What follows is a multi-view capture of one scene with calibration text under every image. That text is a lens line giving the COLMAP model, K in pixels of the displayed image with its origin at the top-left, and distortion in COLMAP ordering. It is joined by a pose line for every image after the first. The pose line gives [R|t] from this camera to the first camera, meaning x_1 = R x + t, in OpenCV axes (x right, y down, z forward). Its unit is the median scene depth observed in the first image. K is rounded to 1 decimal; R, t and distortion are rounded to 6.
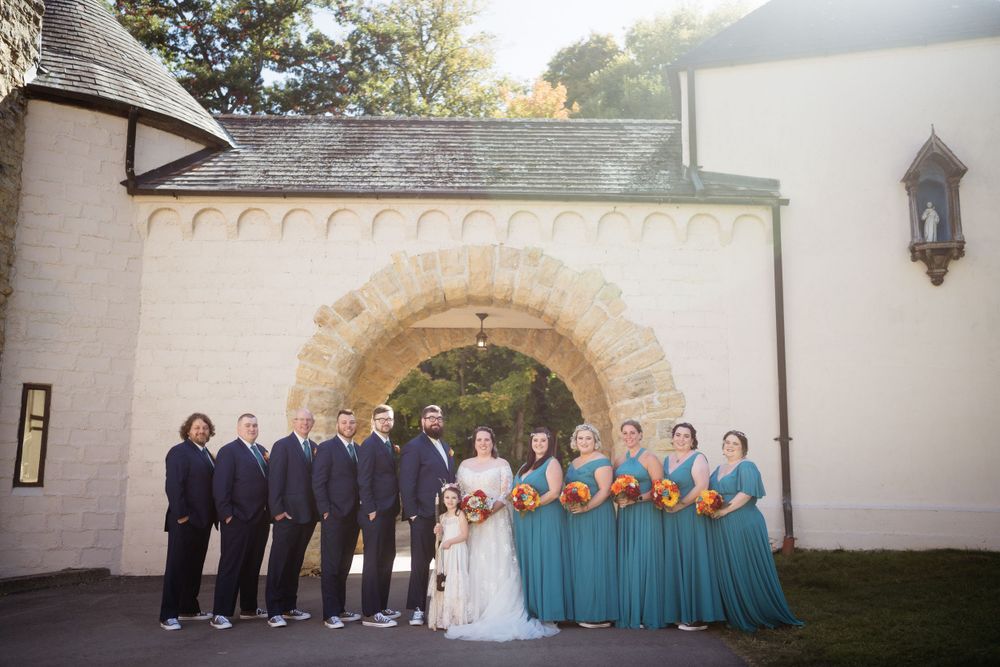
lens RADIAL K [[994.0, 0, 505.7], [0, 994.0, 331.5], [0, 0, 1]] dist [-0.011241, 0.000000]
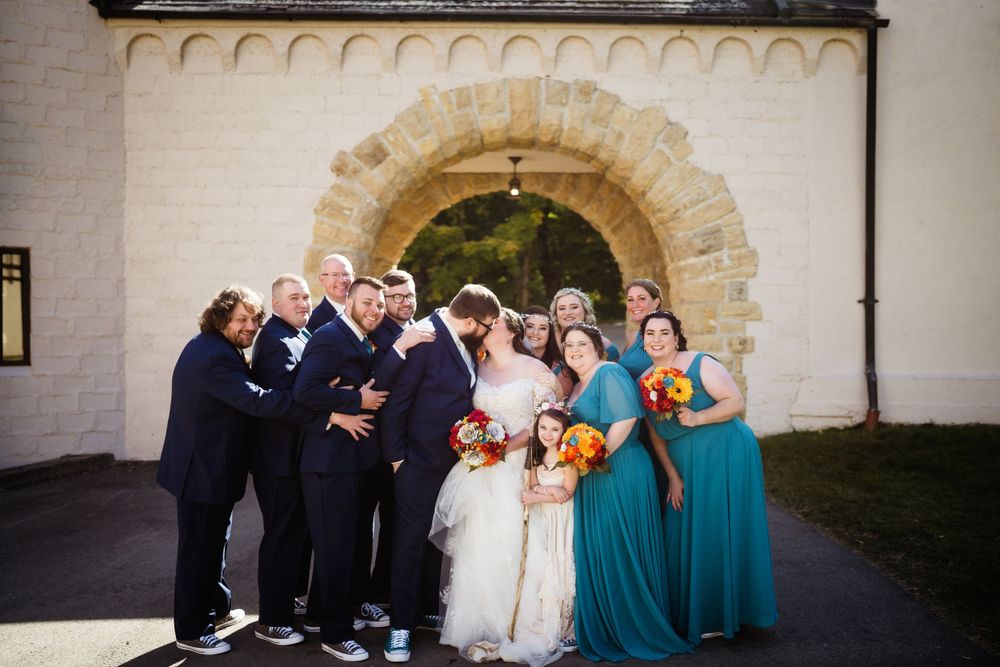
lens RADIAL K [[994.0, 0, 494.2], [0, 994.0, 337.3], [0, 0, 1]] dist [-0.011241, 0.000000]
pose [[0.999639, -0.011591, 0.024251, -0.074148], [0.007167, 0.984521, 0.175118, -0.017127], [-0.025905, -0.174881, 0.984249, 0.125033]]
